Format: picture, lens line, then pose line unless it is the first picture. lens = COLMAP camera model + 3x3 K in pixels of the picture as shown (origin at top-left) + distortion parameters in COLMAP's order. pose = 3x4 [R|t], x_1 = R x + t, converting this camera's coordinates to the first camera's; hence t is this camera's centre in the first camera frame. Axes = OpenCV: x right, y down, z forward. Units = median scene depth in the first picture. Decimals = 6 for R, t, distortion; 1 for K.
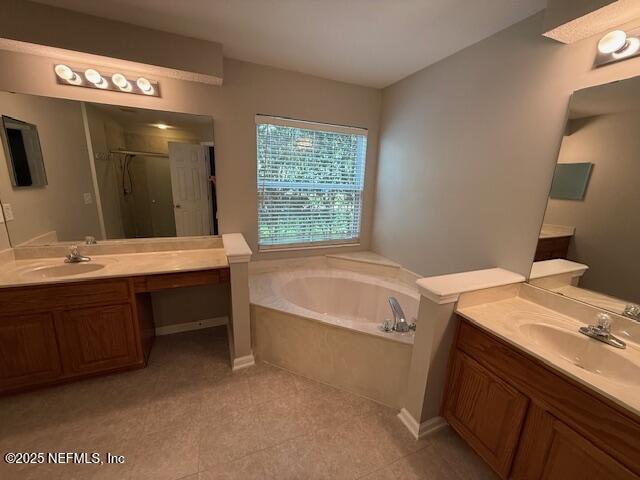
lens RADIAL K [[258.4, 0, 320.4], [0, 258.4, 240.8], [0, 0, 1]] dist [0.004121, -0.001192]
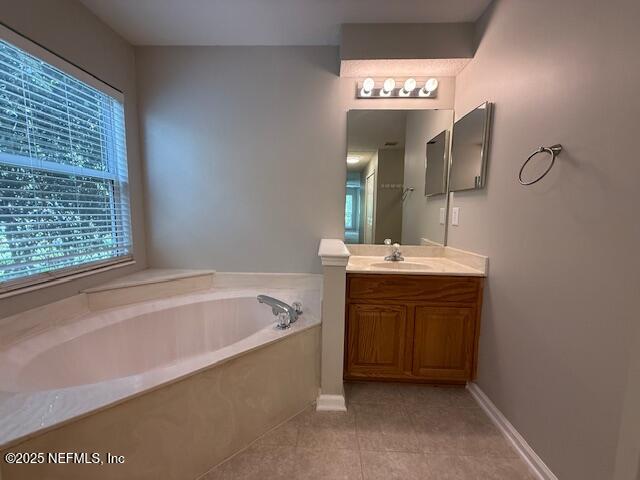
lens RADIAL K [[258.4, 0, 321.4], [0, 258.4, 237.8], [0, 0, 1]] dist [0.004121, -0.001192]
pose [[0.413843, -0.129313, 0.901117, -0.391120], [0.212628, 0.976211, 0.042438, 0.042084], [-0.885169, 0.174040, 0.431493, 0.432282]]
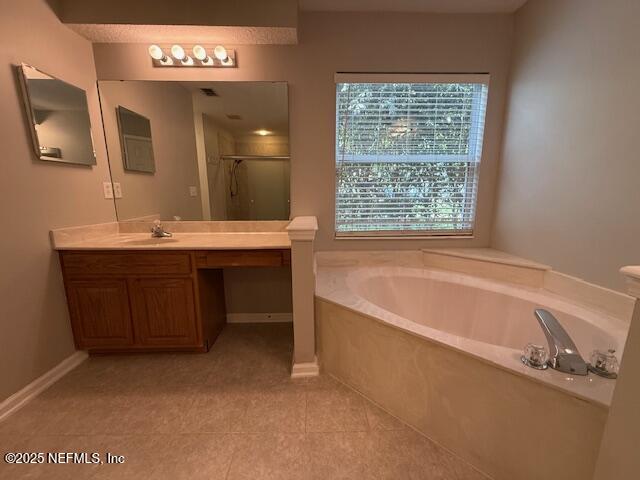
lens RADIAL K [[258.4, 0, 318.0], [0, 258.4, 239.6], [0, 0, 1]] dist [0.004121, -0.001192]
pose [[0.928977, 0.022520, -0.369451, 0.024913], [-0.043163, 0.997929, -0.047703, 0.115061], [0.367611, 0.060262, 0.928025, 0.275074]]
